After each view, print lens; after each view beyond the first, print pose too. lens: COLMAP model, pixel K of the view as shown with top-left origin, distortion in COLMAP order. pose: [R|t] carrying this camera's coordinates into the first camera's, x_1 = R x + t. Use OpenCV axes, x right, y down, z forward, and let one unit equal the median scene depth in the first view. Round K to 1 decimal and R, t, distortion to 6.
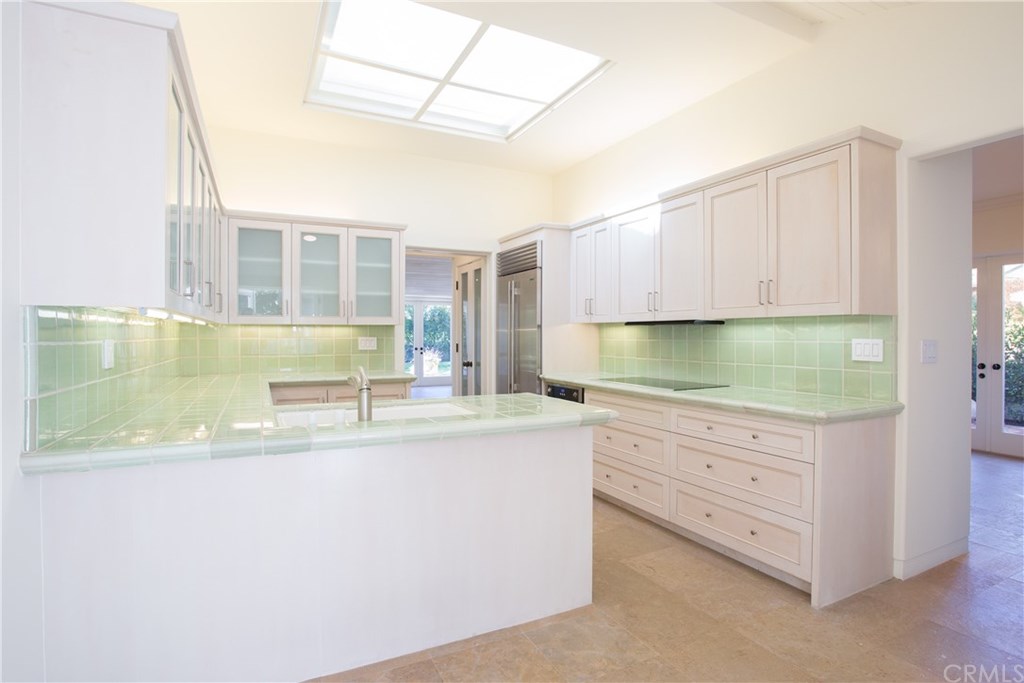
lens RADIAL K [[539.3, 0, 511.0], [0, 539.3, 339.8], [0, 0, 1]] dist [-0.047344, -0.000383]
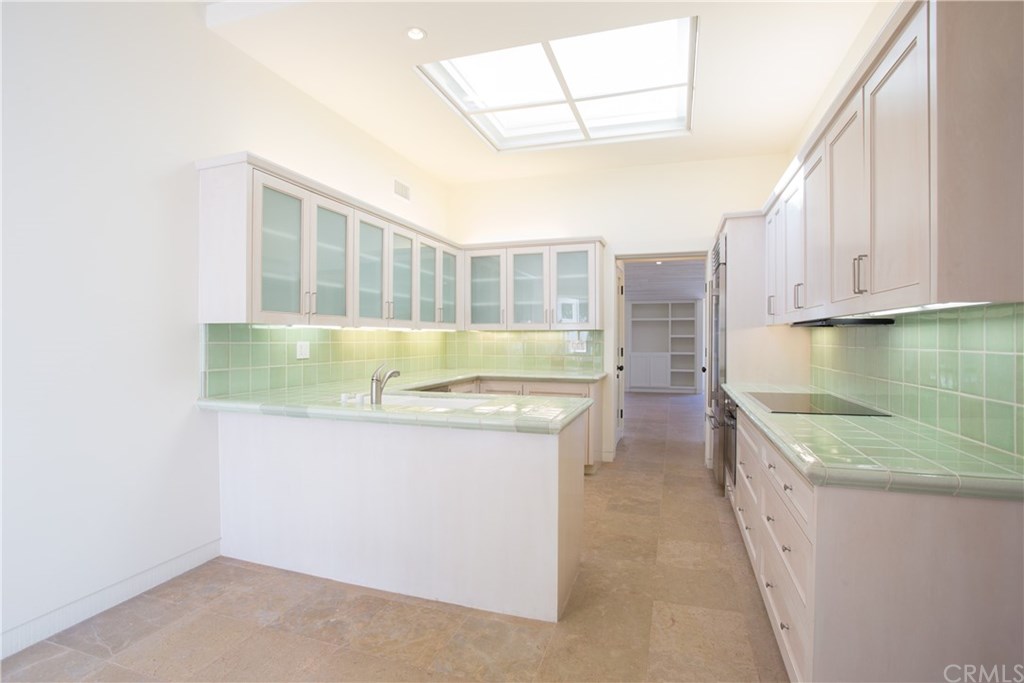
lens RADIAL K [[502.9, 0, 513.5], [0, 502.9, 341.4], [0, 0, 1]] dist [-0.048235, 0.005589]
pose [[0.696902, 0.005951, -0.717142, 0.508599], [-0.008414, 0.999965, 0.000121, -0.003518], [0.717117, 0.005950, 0.696927, 0.229107]]
